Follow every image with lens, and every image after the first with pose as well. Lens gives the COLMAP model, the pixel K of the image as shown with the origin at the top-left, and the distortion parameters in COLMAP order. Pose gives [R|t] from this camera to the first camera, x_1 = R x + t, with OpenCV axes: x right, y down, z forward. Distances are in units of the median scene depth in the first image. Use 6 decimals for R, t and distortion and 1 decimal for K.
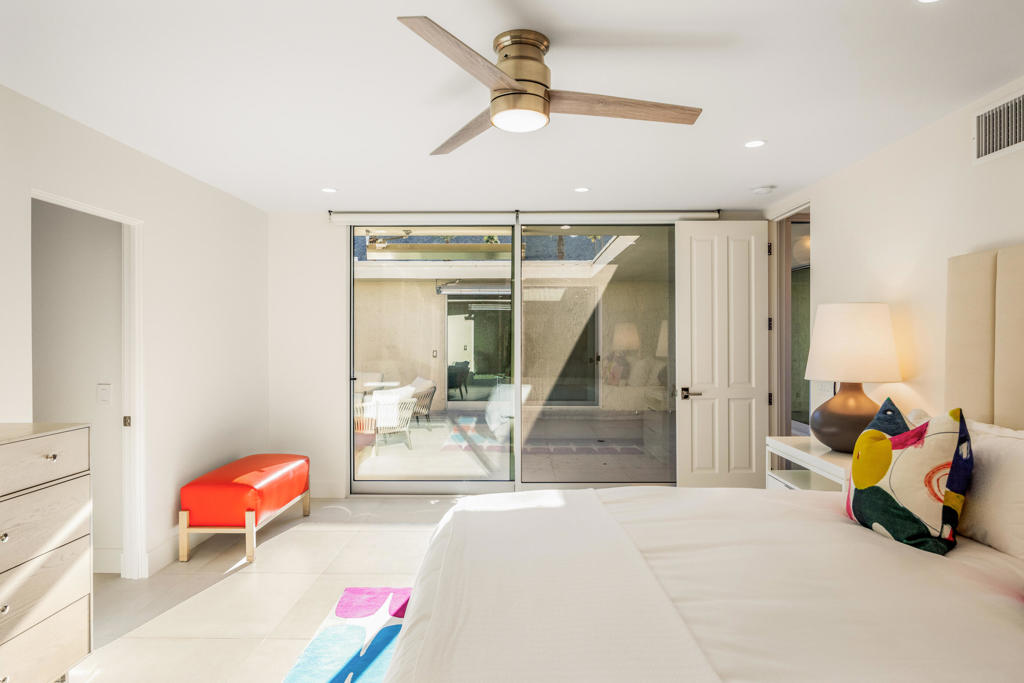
lens RADIAL K [[615.2, 0, 510.7], [0, 615.2, 339.7], [0, 0, 1]] dist [0.000649, -0.004682]
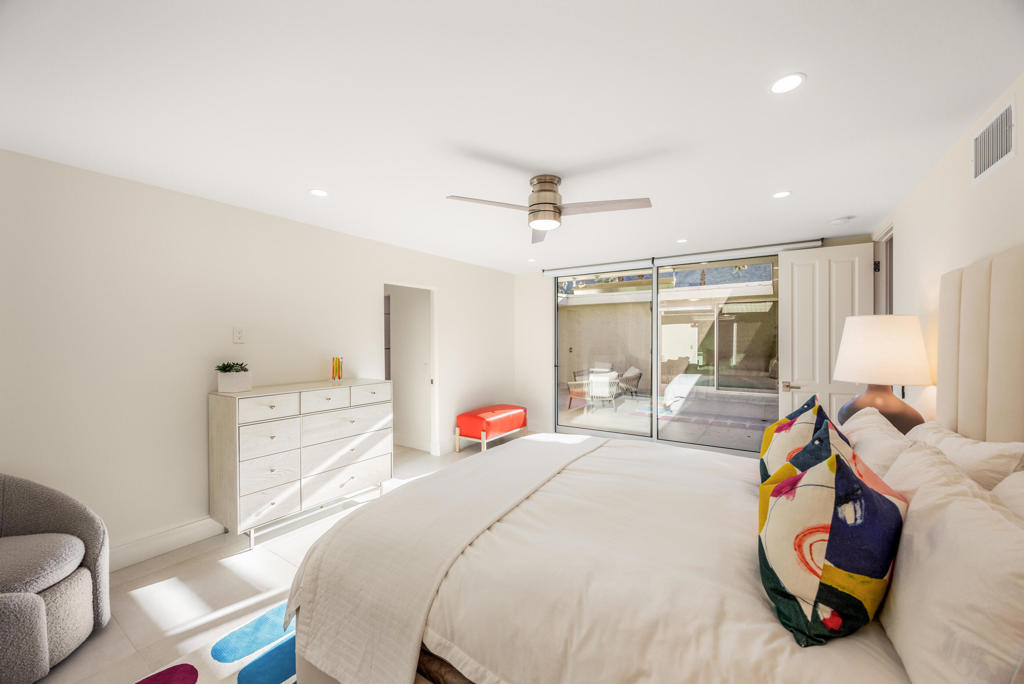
lens RADIAL K [[409.1, 0, 514.3], [0, 409.1, 341.0], [0, 0, 1]] dist [-0.000581, 0.001529]
pose [[0.831916, 0.000699, -0.554901, 0.319639], [0.000574, 0.999998, 0.002120, -0.010214], [0.554901, -0.002082, 0.831914, -0.022522]]
